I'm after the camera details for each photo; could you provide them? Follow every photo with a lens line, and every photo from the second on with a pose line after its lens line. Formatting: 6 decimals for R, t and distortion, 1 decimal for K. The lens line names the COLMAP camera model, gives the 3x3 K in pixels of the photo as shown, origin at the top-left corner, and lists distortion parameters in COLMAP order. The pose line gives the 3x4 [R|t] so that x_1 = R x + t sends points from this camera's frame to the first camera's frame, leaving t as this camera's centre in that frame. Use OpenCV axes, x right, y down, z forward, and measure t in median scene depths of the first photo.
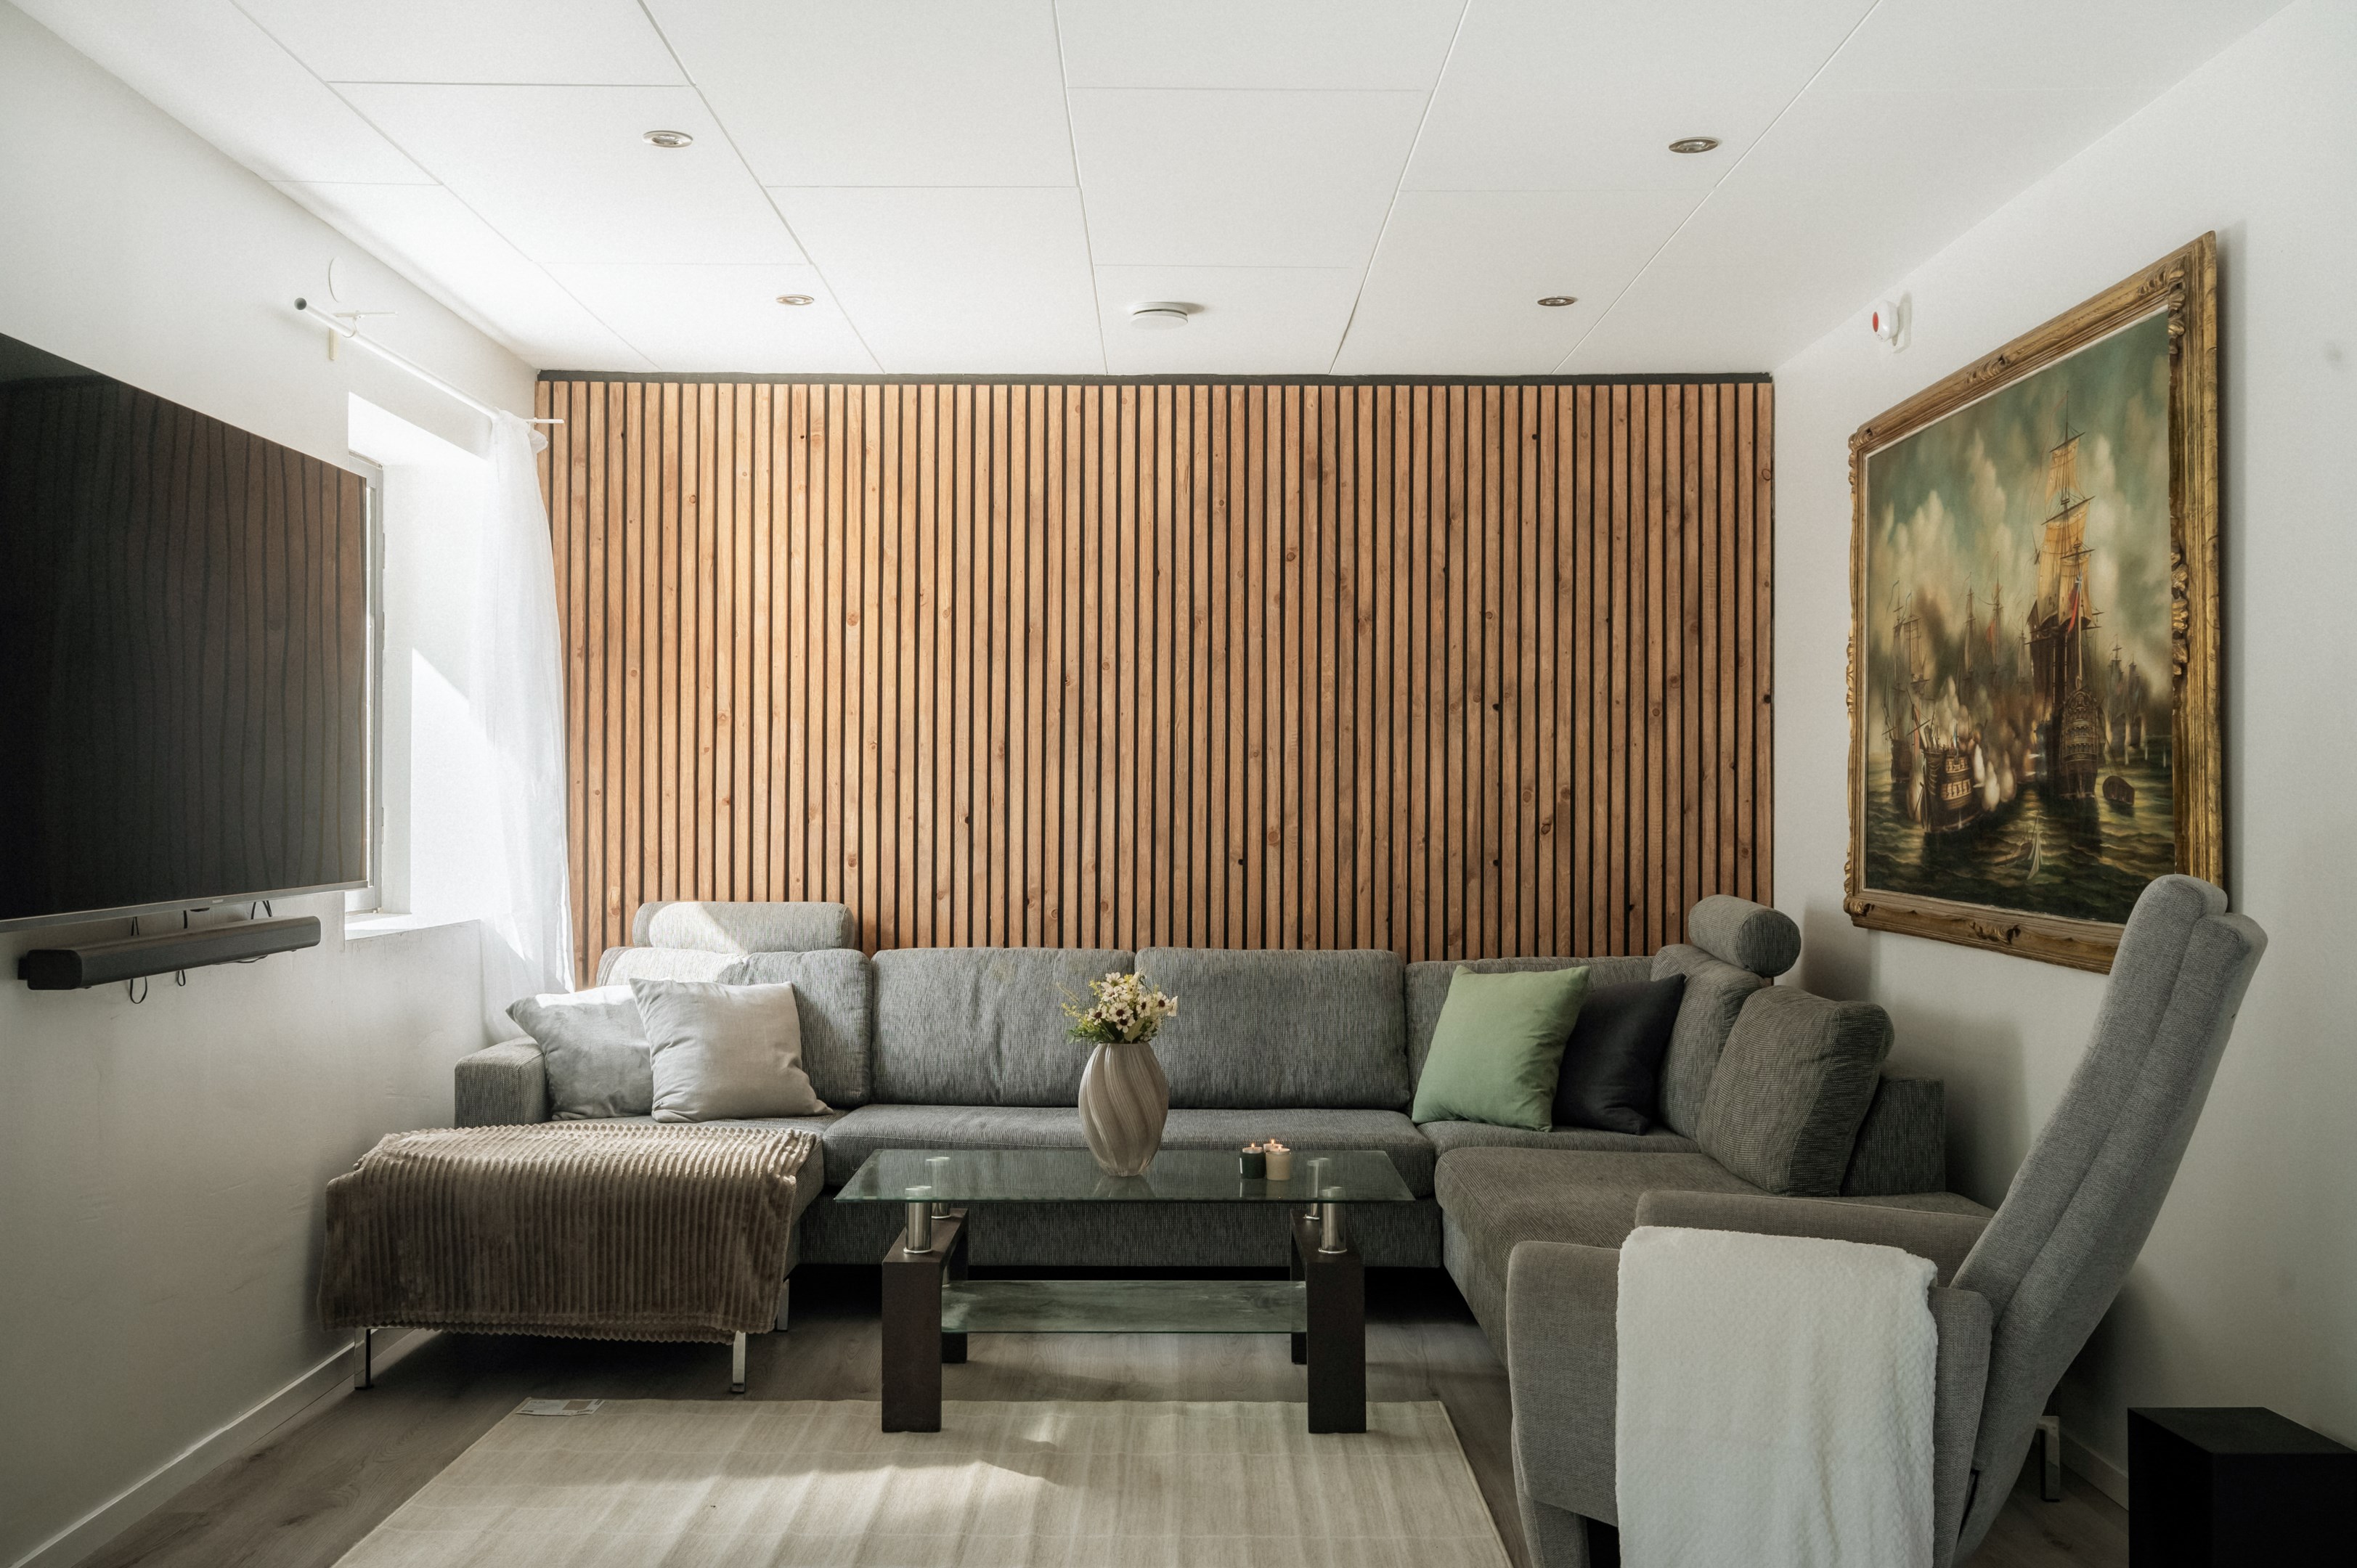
lens RADIAL K [[2195.9, 0, 1175.9], [0, 2195.9, 790.6], [0, 0, 1]] dist [0.003355, 0.000000]
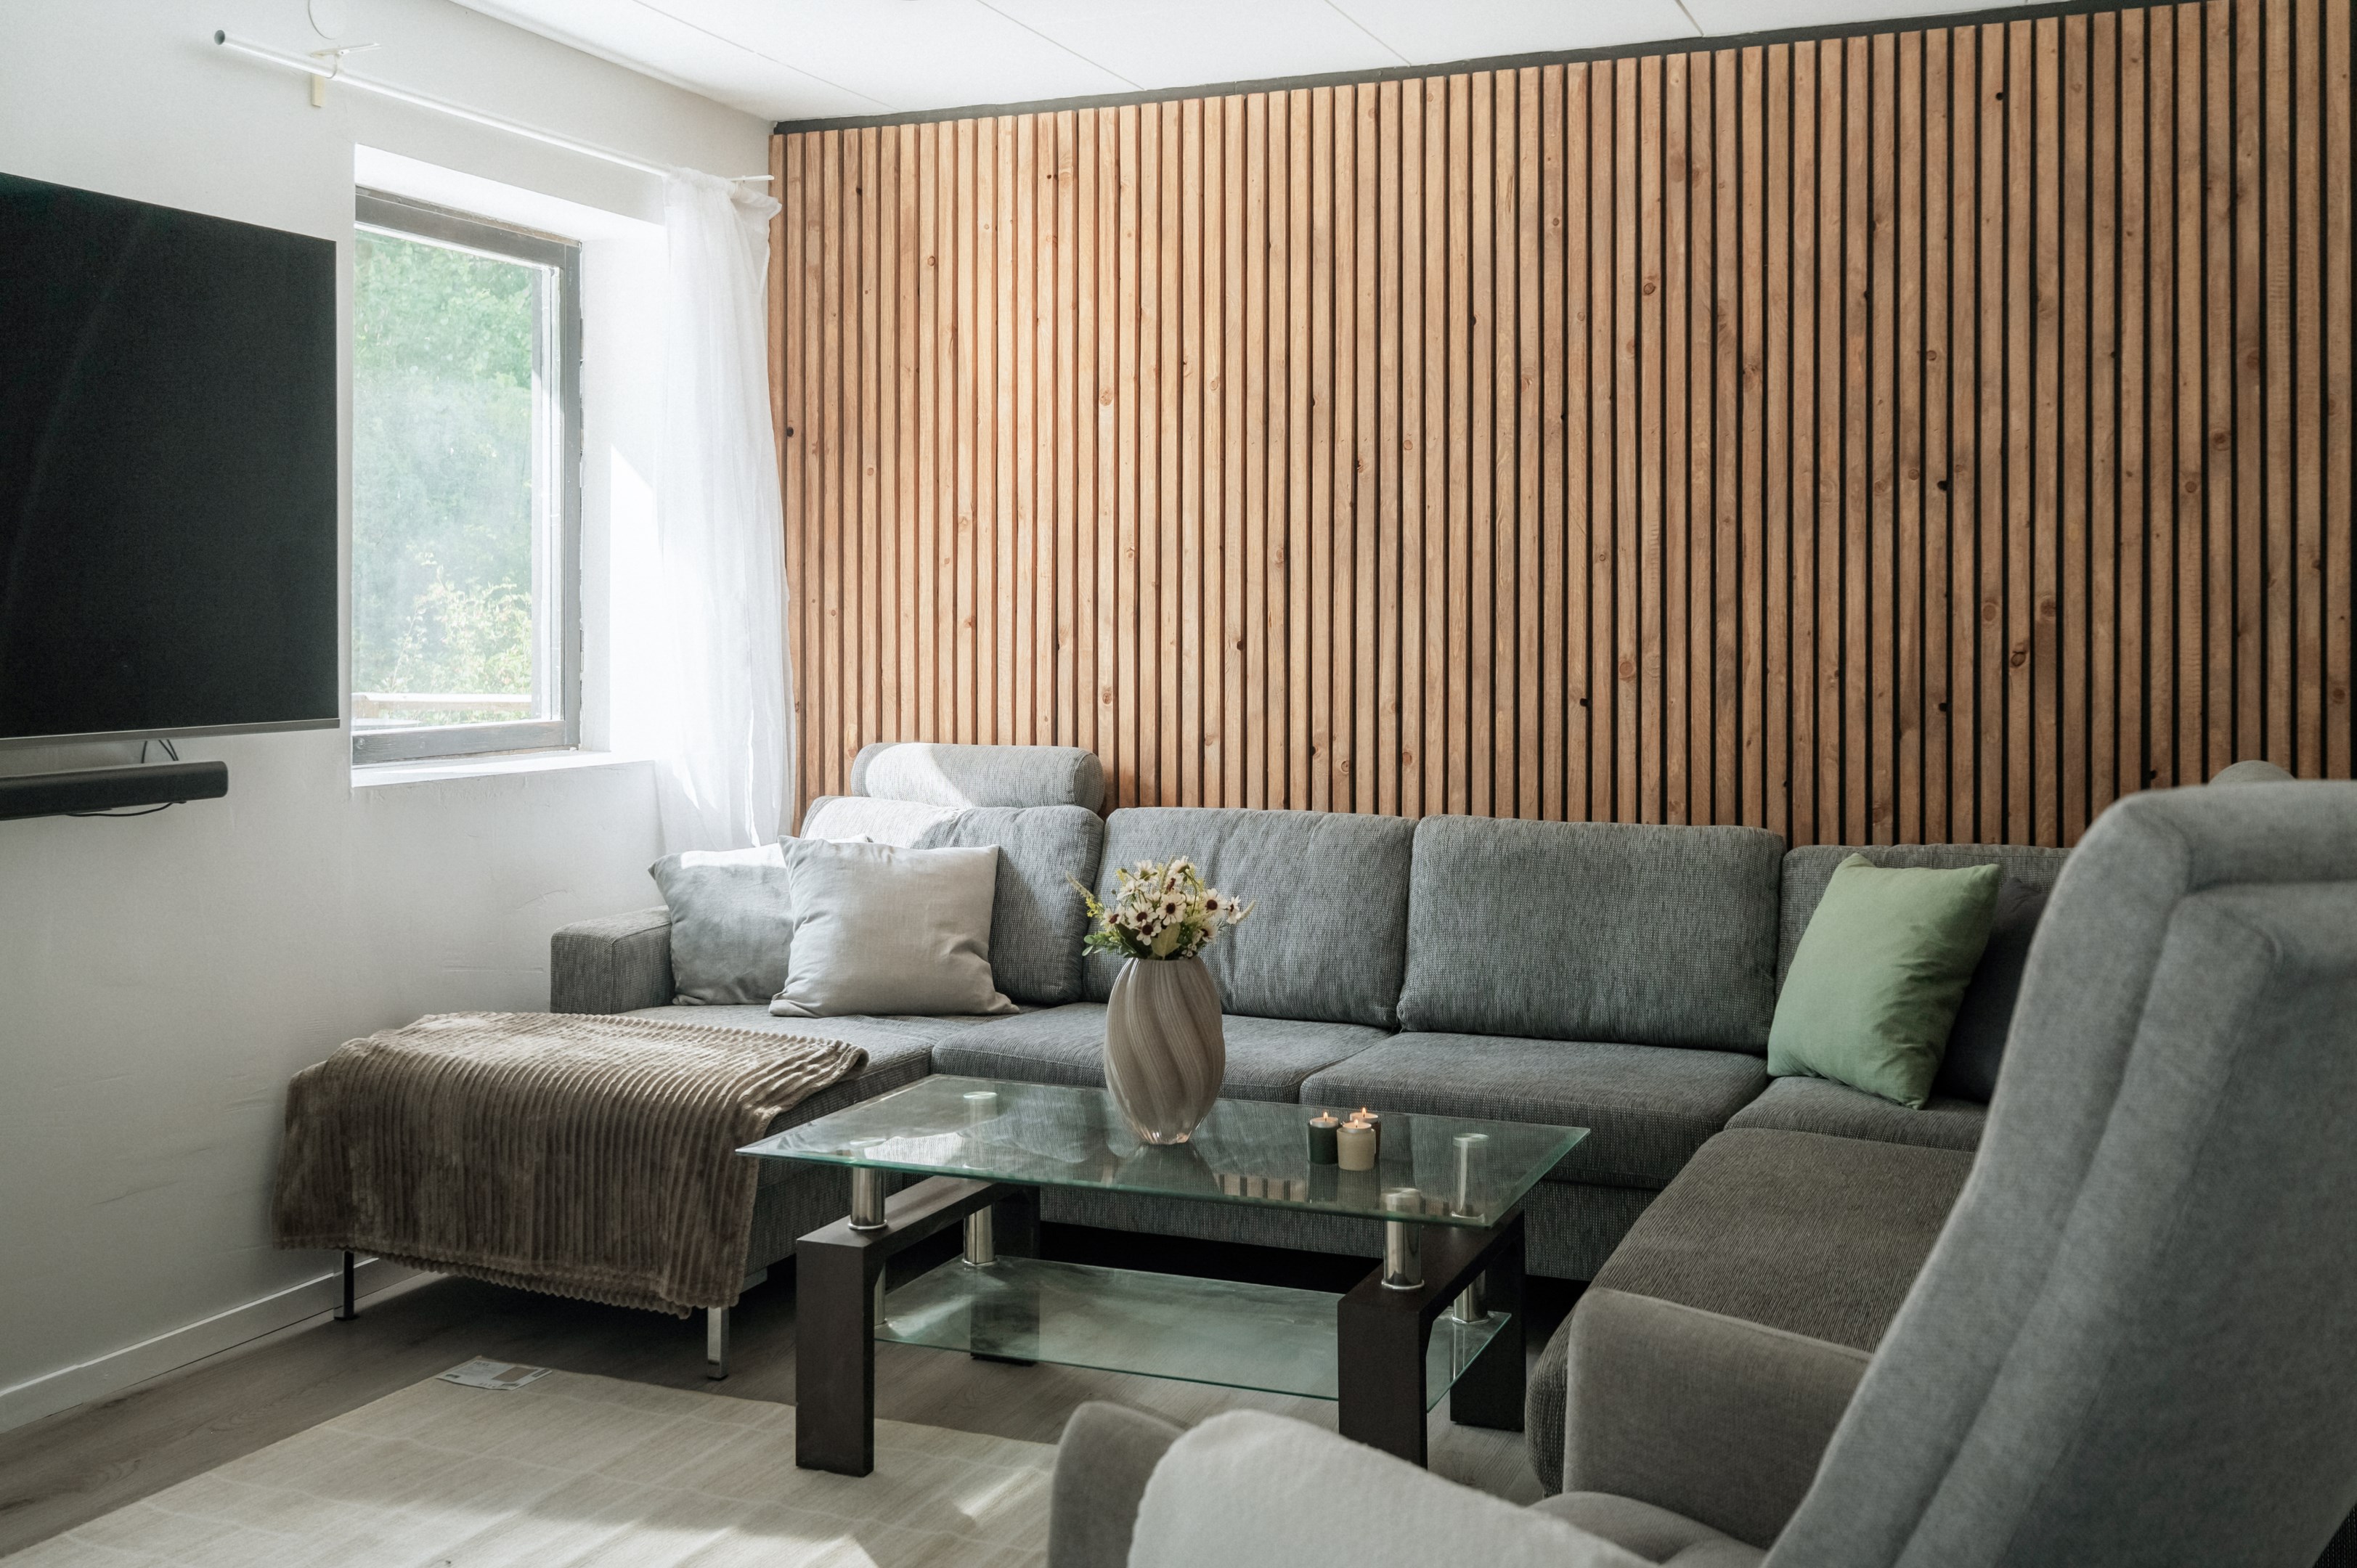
lens RADIAL K [[2295.0, 0, 1182.8], [0, 2295.0, 611.4], [0, 0, 1]] dist [0.000814, 0.000000]
pose [[0.926008, -0.004847, -0.377473, 0.197891], [0.005058, 0.999987, -0.000432, 0.001364], [0.377470, -0.001509, 0.926020, 0.227954]]
